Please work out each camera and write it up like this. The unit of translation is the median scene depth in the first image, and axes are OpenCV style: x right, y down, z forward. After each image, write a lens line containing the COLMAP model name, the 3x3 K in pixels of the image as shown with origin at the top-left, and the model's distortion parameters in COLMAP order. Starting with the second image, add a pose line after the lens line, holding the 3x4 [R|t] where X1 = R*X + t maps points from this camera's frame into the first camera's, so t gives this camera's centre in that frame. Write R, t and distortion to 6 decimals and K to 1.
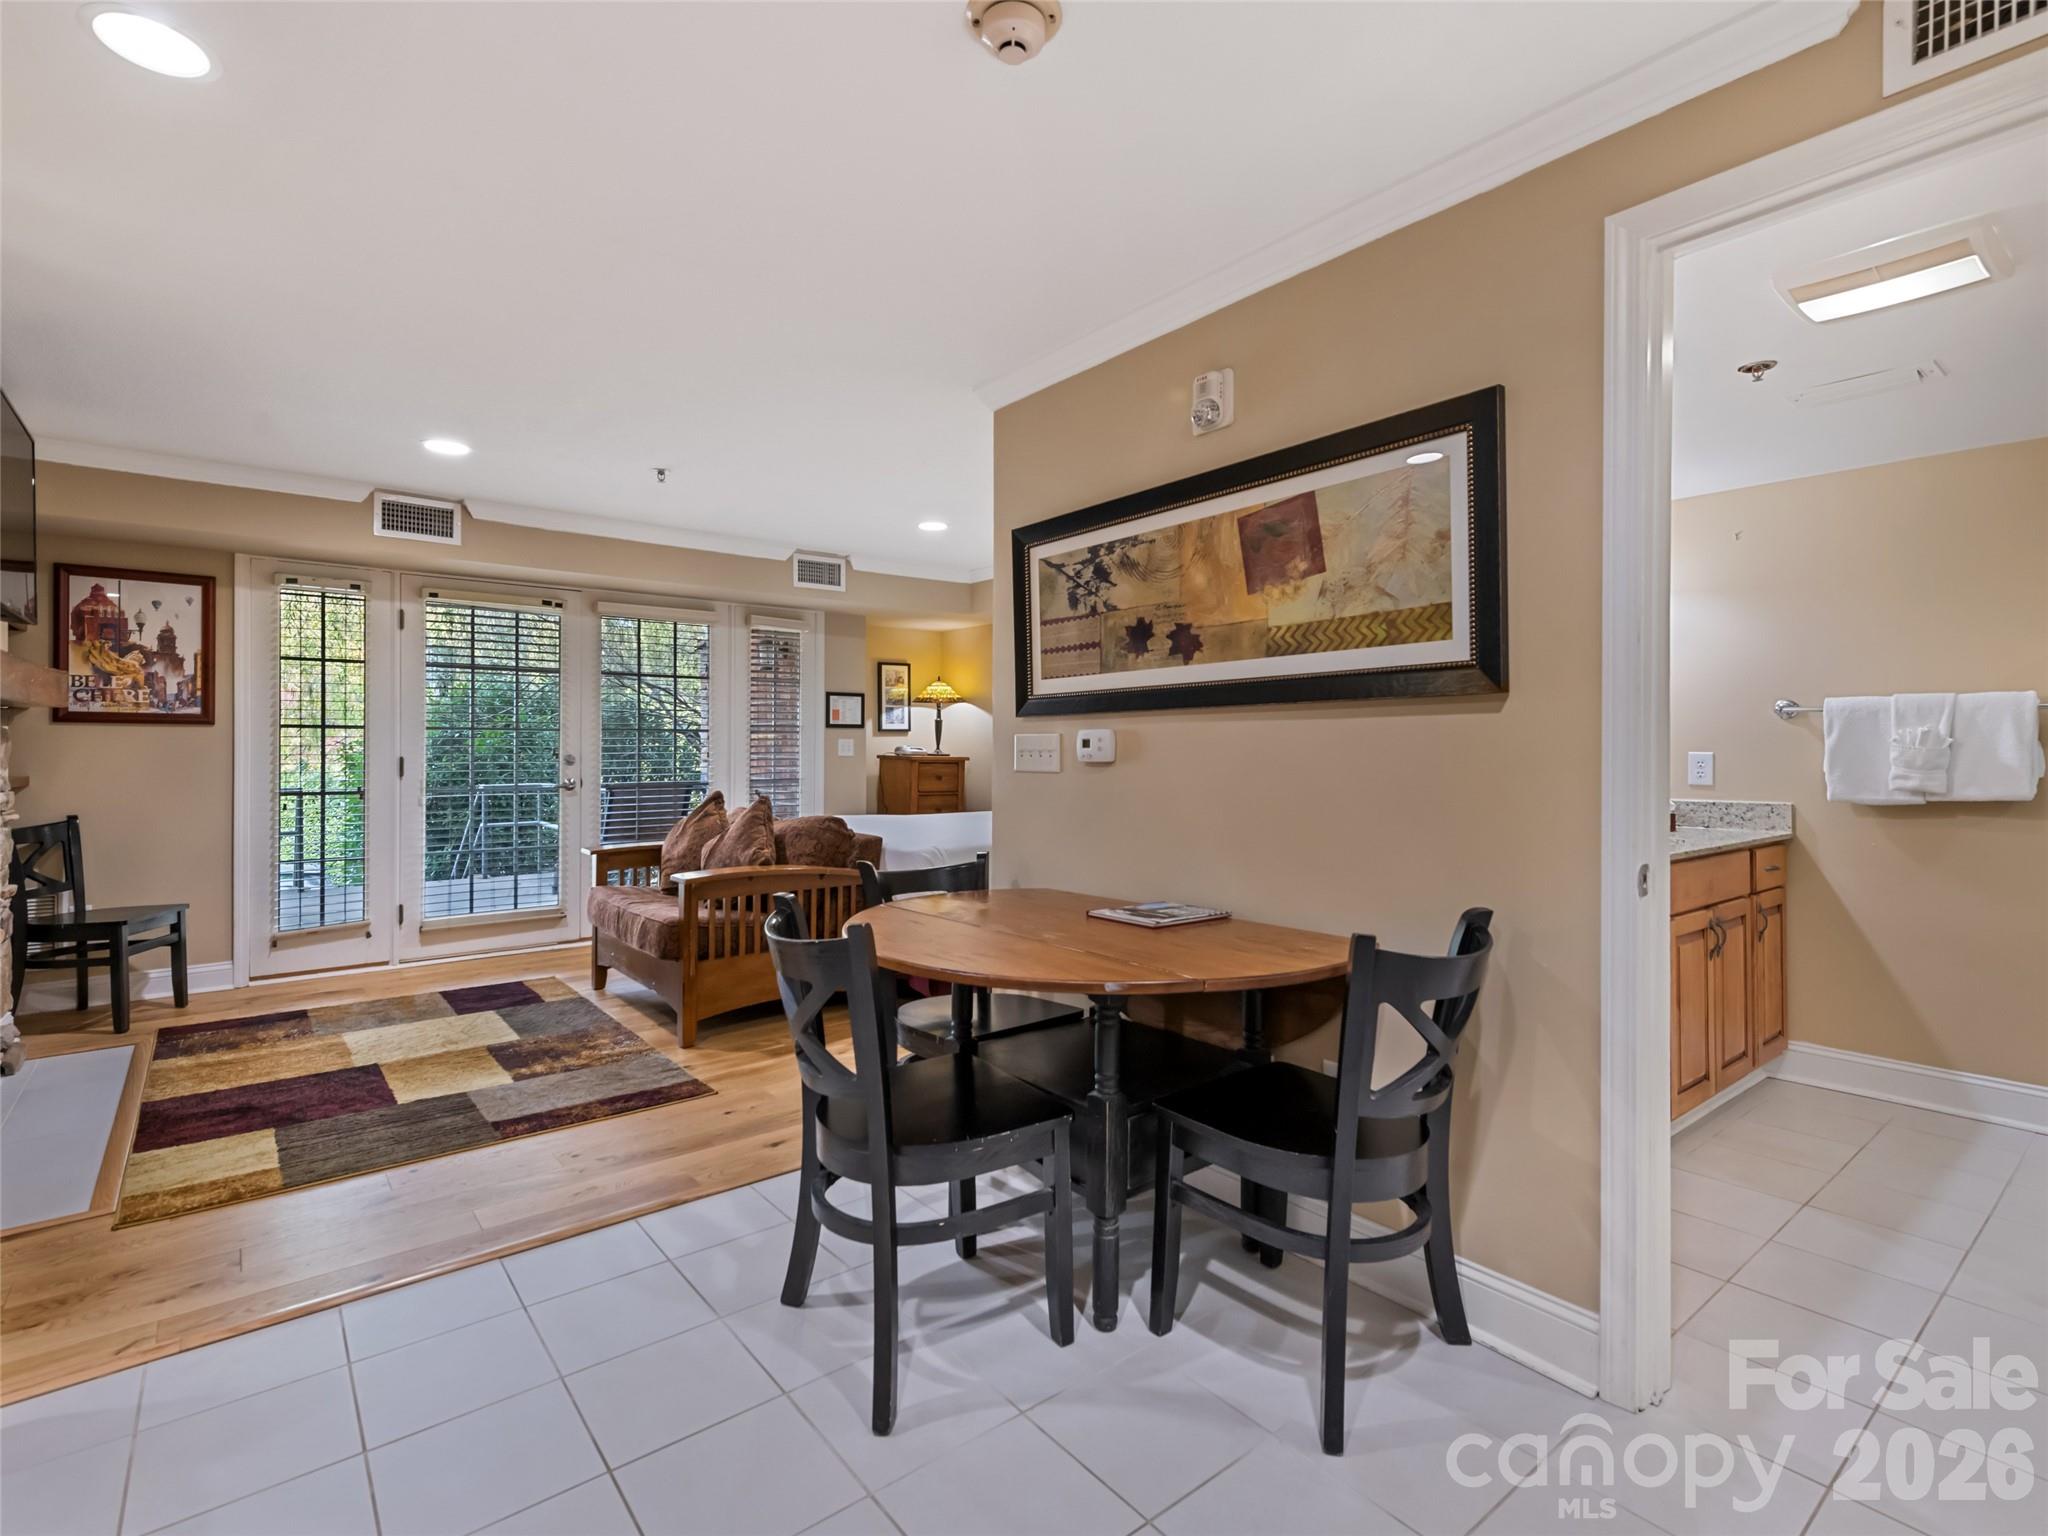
lens RADIAL K [[980.3, 0, 1017.9], [0, 980.3, 743.8], [0, 0, 1]] dist [0.008345, 0.000301]
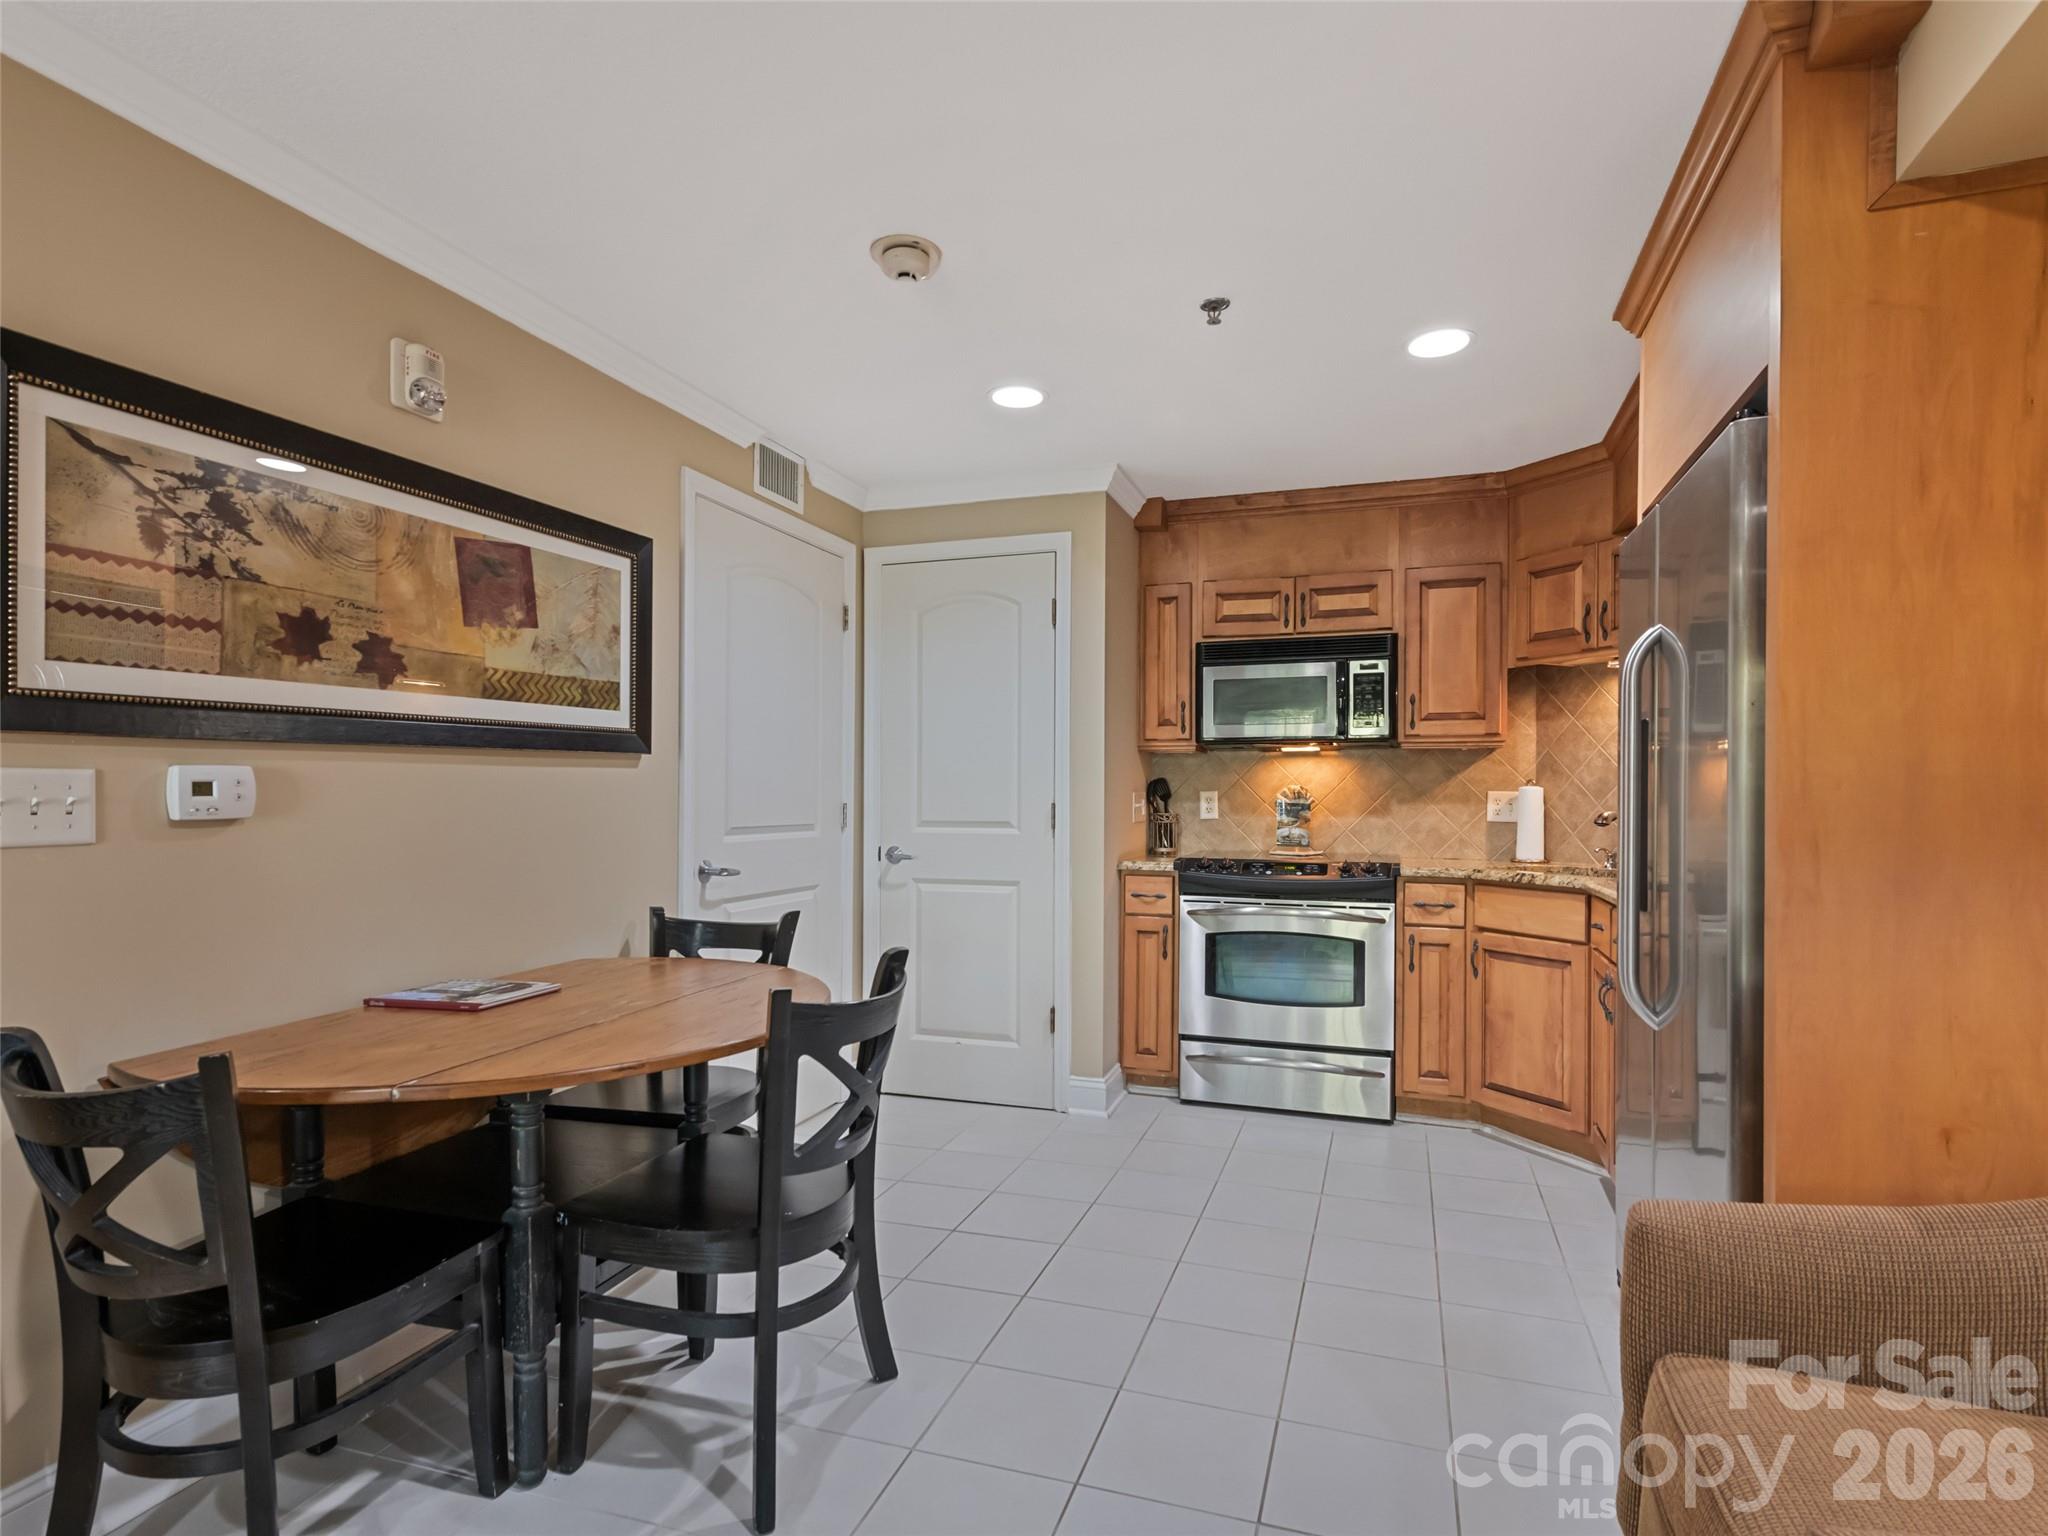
lens RADIAL K [[1090.0, 0, 1044.9], [0, 1090.0, 787.7], [0, 0, 1]] dist [0.006953, -0.001511]
pose [[-0.558449, 0.000612, 0.829539, -0.493847], [-0.003779, 0.999987, -0.003282, -0.000434], [-0.829530, -0.004967, -0.558439, 0.609885]]
